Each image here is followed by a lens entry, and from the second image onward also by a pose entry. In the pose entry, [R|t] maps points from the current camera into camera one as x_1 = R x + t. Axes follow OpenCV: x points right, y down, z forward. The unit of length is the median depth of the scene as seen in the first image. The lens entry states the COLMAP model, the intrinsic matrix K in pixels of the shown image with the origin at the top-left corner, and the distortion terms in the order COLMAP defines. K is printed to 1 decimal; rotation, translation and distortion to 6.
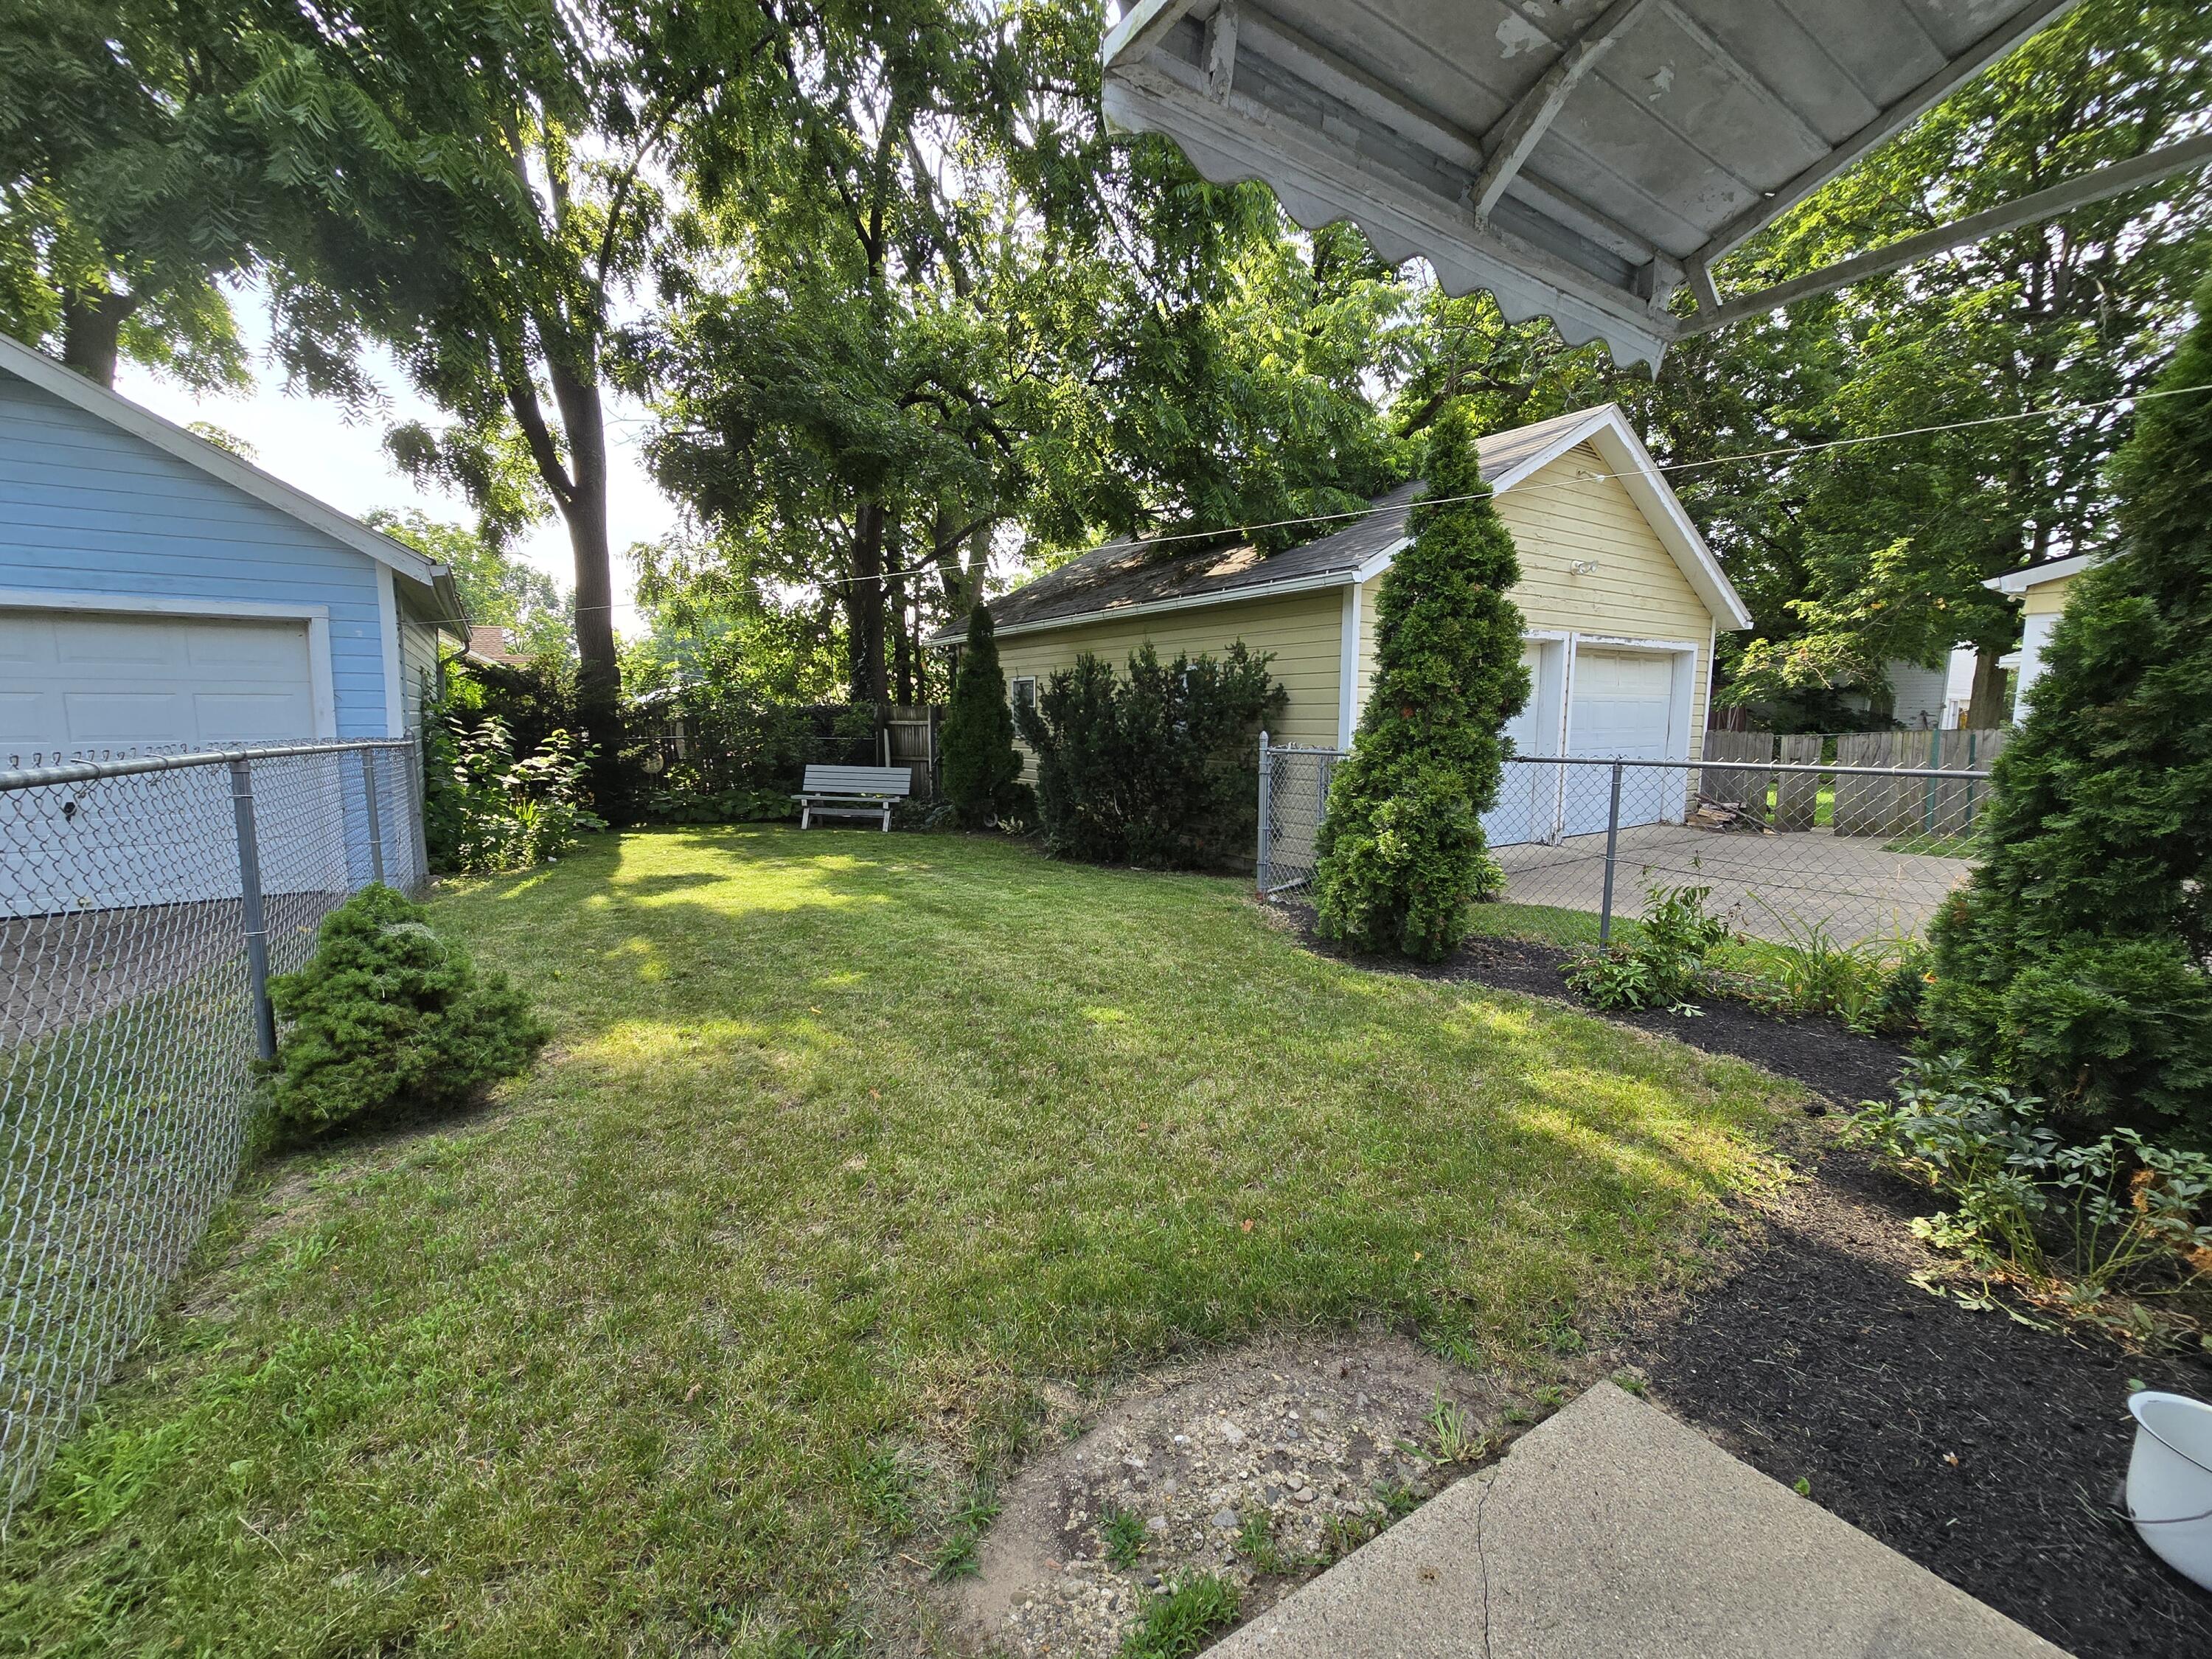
lens RADIAL K [[910.6, 0, 1106.0], [0, 910.6, 829.5], [0, 0, 1]] dist [-0.000858, -0.000020]
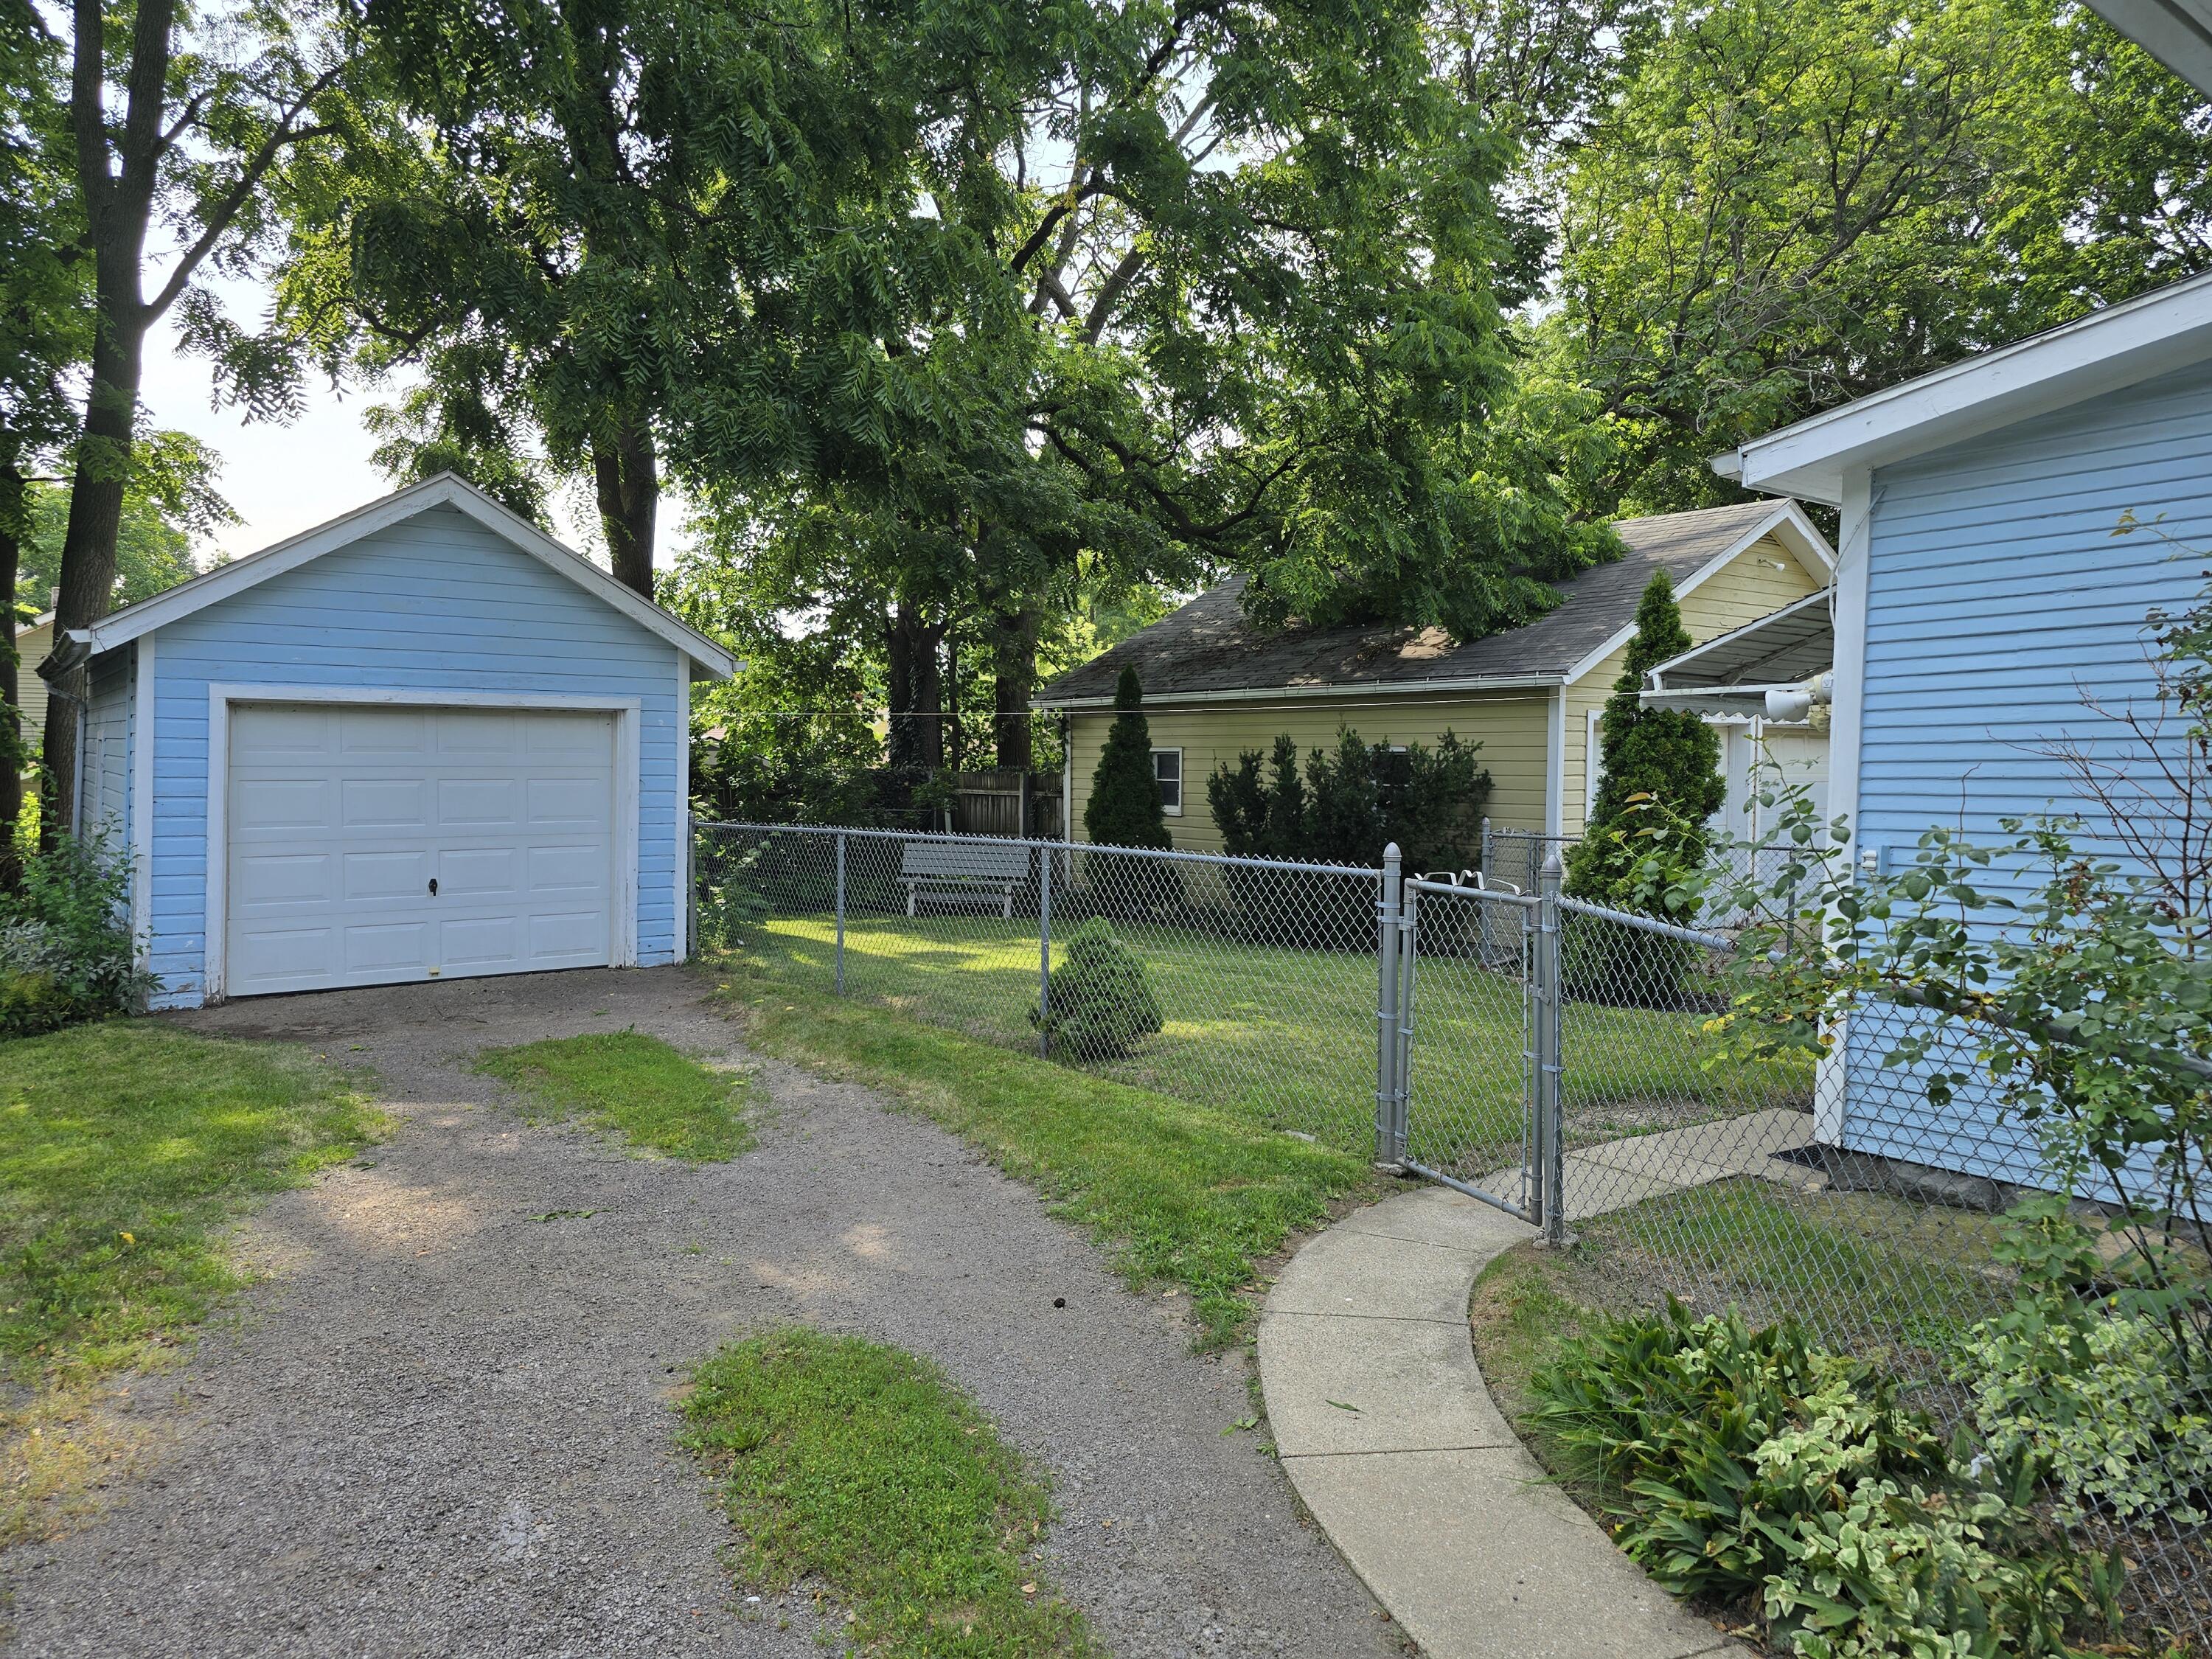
lens RADIAL K [[1472.2, 0, 1142.5], [0, 1472.2, 823.2], [0, 0, 1]] dist [0.039022, -0.032233]
pose [[0.997509, 0.005559, 0.070326, -0.325198], [0.000124, 0.996751, -0.080545, 0.037236], [-0.070546, 0.080353, 0.994267, -0.658144]]
